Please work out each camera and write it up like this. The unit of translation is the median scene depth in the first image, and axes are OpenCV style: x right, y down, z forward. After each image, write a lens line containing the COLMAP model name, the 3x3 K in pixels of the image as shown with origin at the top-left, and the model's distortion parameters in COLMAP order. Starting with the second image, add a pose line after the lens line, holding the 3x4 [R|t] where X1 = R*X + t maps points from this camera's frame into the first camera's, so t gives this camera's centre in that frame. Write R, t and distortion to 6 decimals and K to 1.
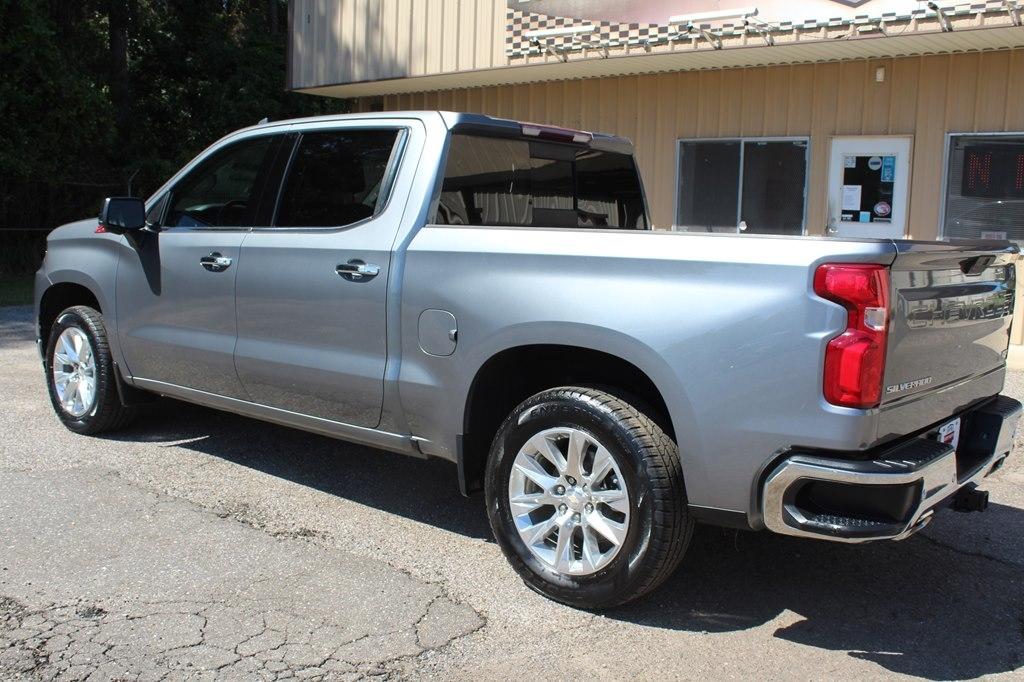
lens RADIAL K [[1012.2, 0, 512.0], [0, 1012.2, 341.0], [0, 0, 1]] dist [-0.156858, 0.189026]
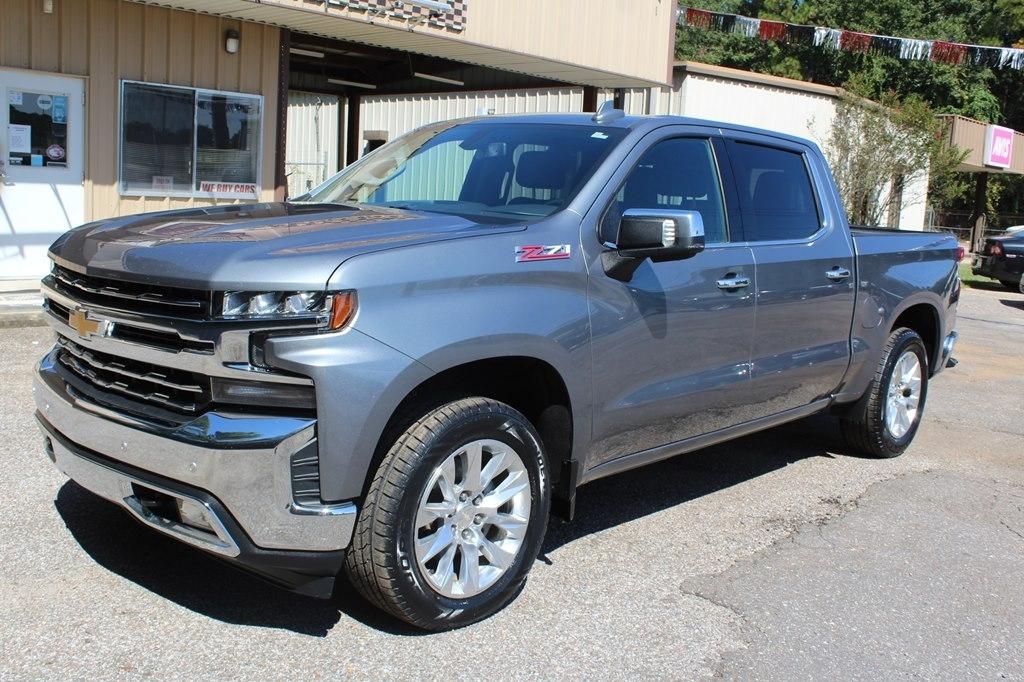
lens RADIAL K [[991.4, 0, 512.0], [0, 991.4, 341.0], [0, 0, 1]] dist [-0.142866, 0.156759]
pose [[0.061120, -0.179719, 0.981817, -0.570843], [0.068602, 0.982087, 0.175498, -0.095250], [-0.995770, 0.056628, 0.072355, 0.554074]]
